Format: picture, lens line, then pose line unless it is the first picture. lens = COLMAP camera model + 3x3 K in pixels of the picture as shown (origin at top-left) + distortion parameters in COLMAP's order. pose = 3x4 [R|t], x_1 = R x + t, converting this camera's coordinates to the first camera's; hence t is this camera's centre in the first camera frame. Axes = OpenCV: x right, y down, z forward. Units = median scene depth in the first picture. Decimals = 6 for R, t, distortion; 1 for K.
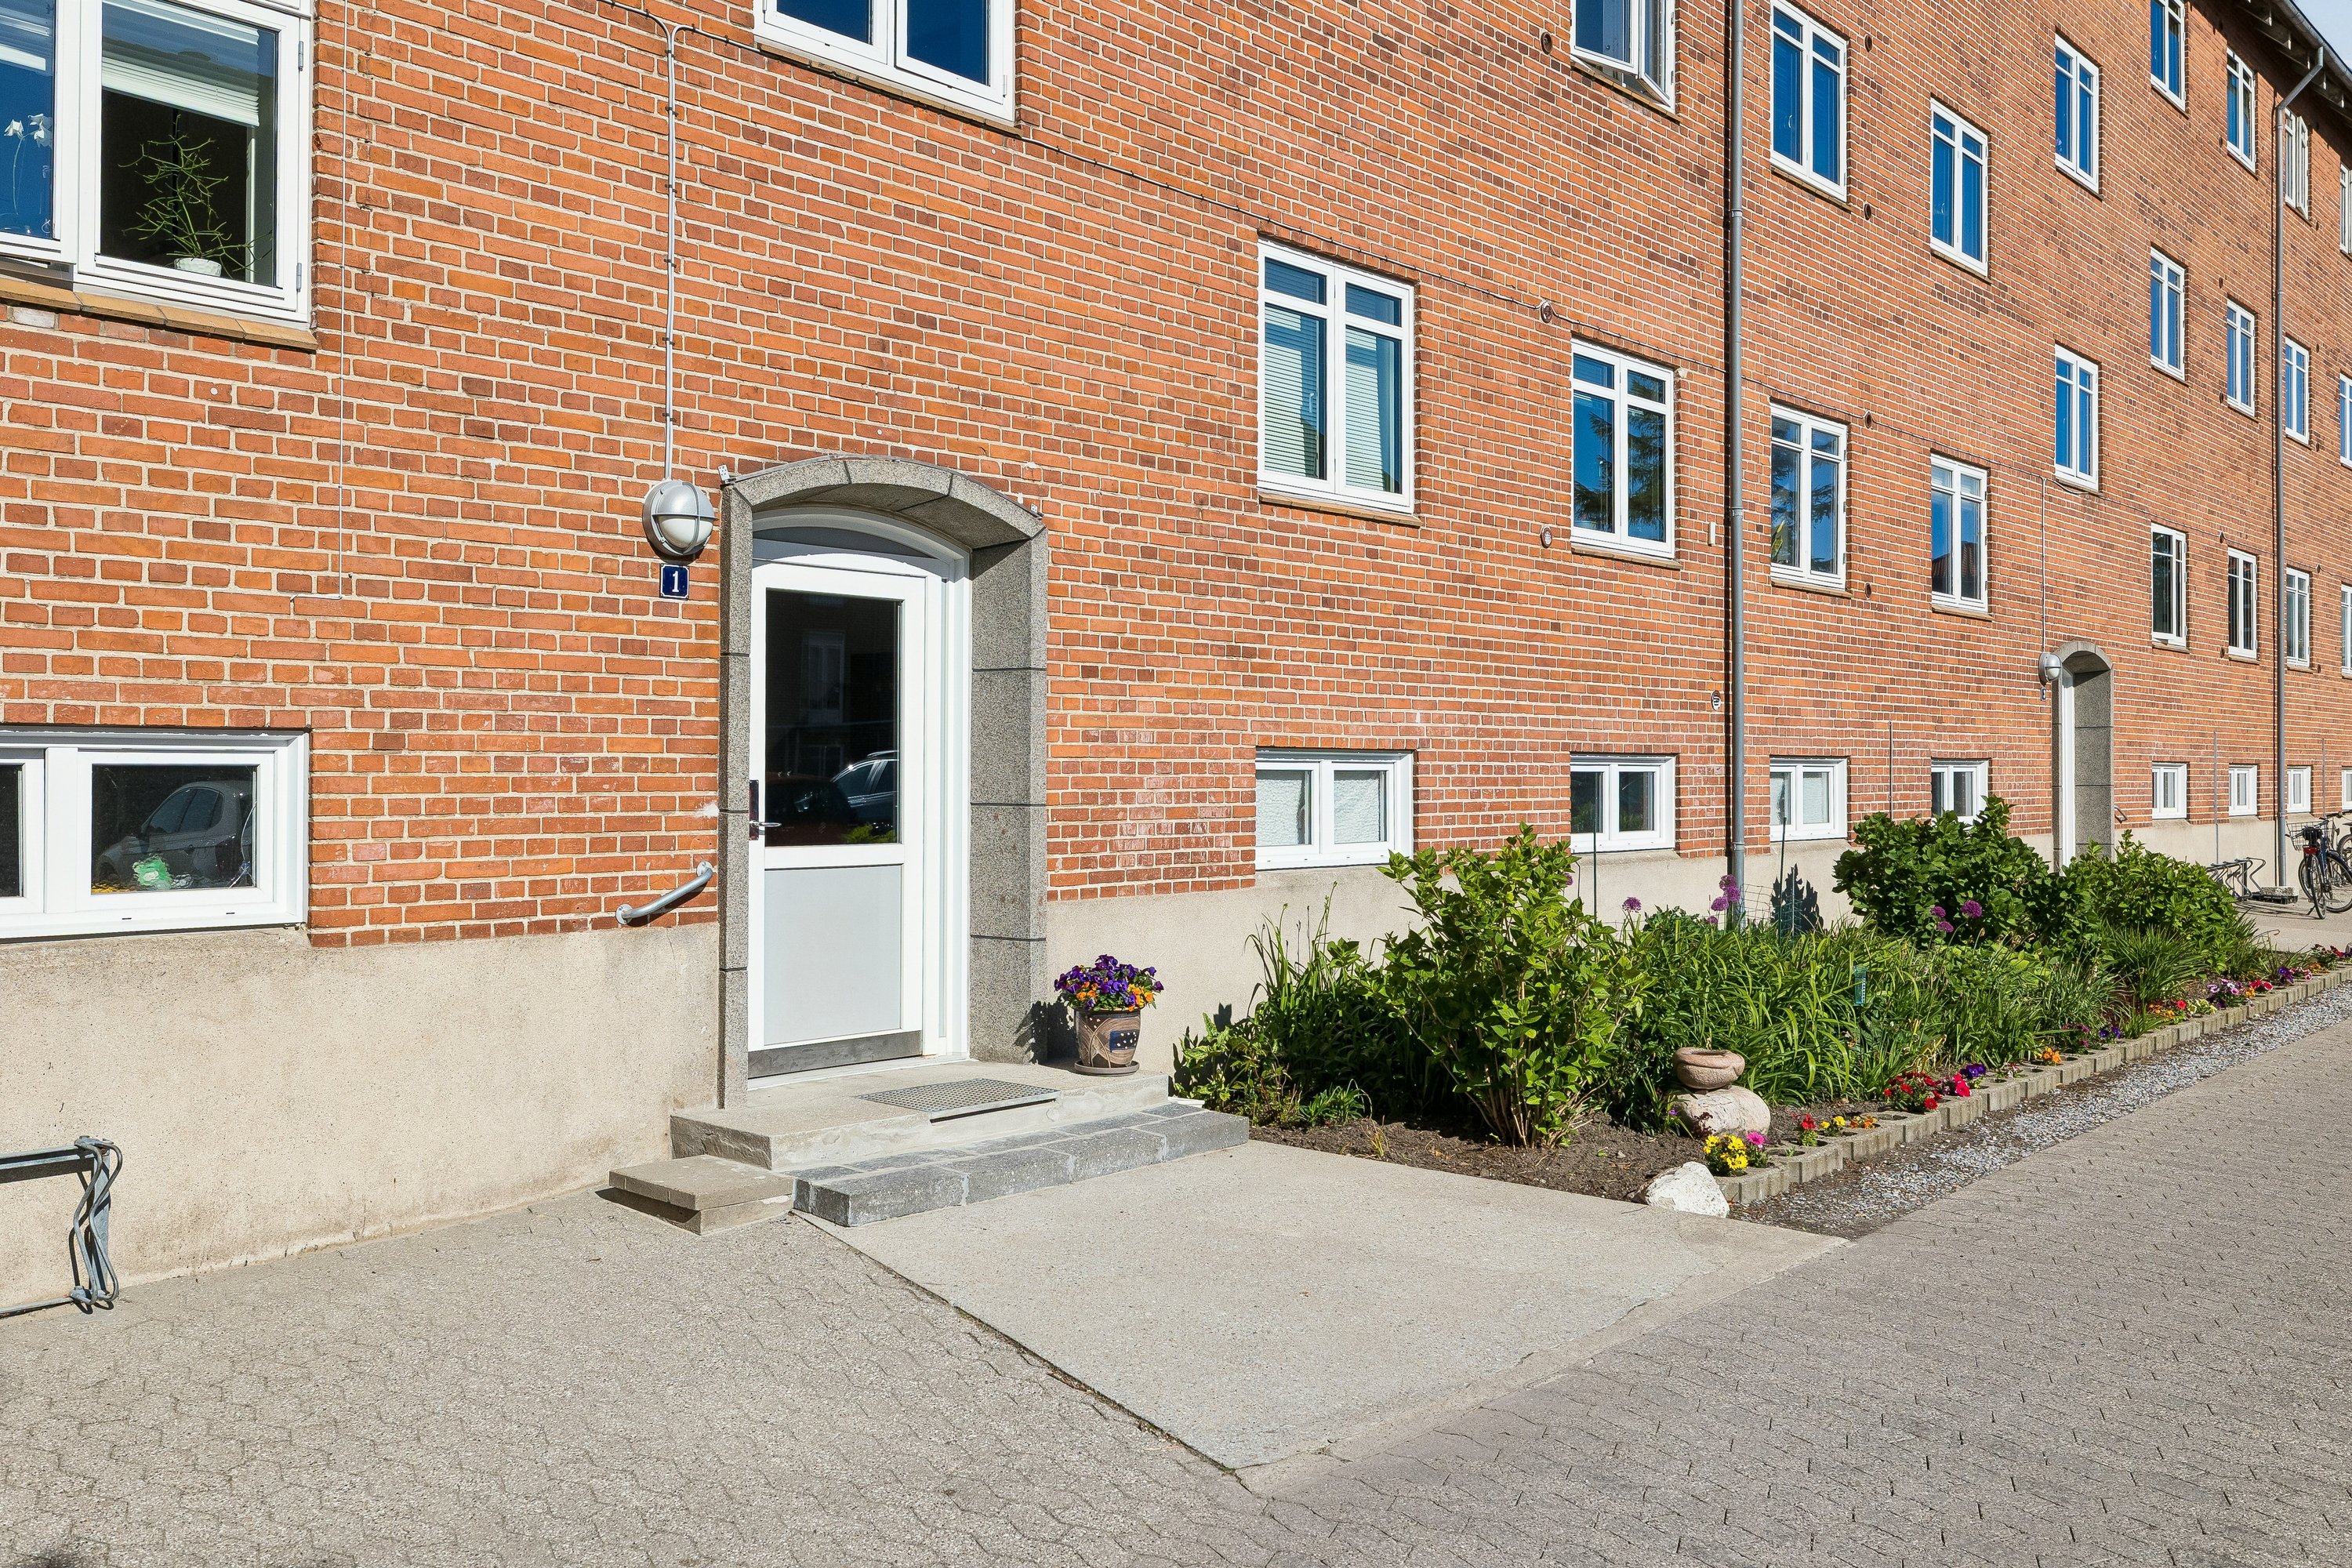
lens RADIAL K [[1932.0, 0, 1174.8], [0, 1932.0, 777.0], [0, 0, 1]] dist [0.000343, 0.001987]
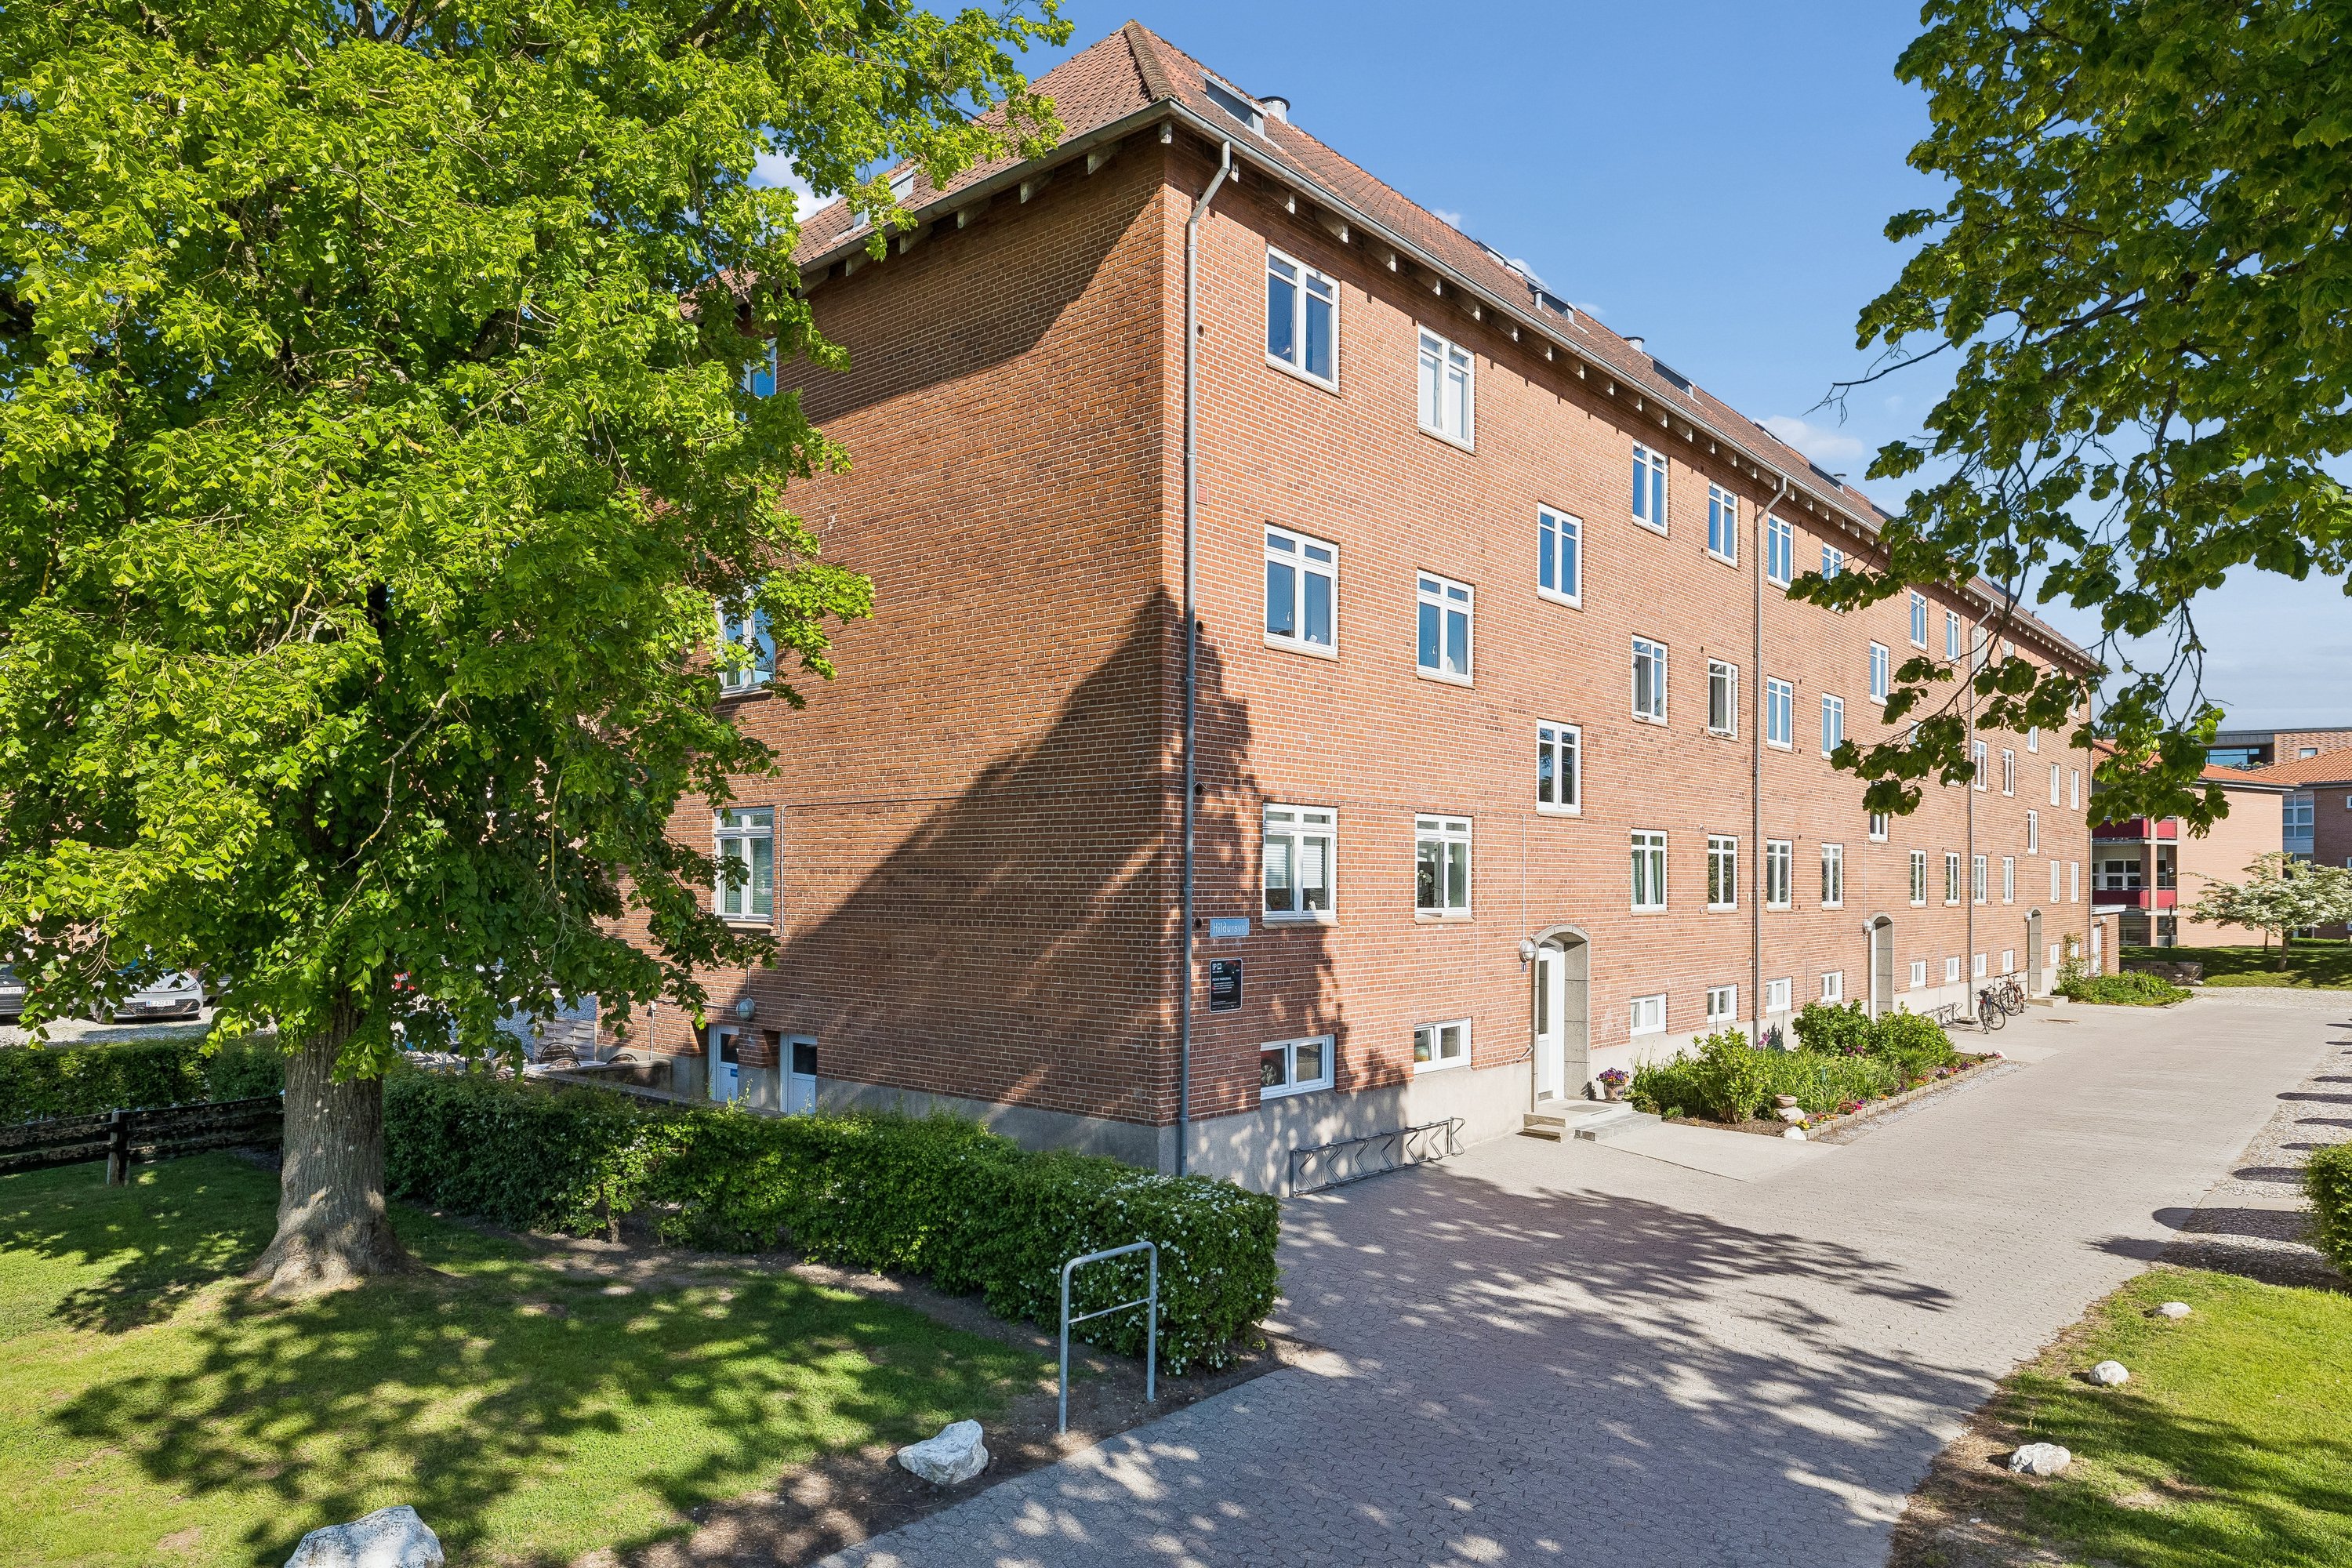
lens RADIAL K [[1502.1, 0, 1193.8], [0, 1502.1, 900.5], [0, 0, 1]] dist [-0.002173, -0.000268]
pose [[0.999460, 0.000530, 0.032869, -0.545613], [-0.000793, 0.999968, 0.007985, -0.140196], [-0.032863, -0.008007, 0.999428, -1.013465]]
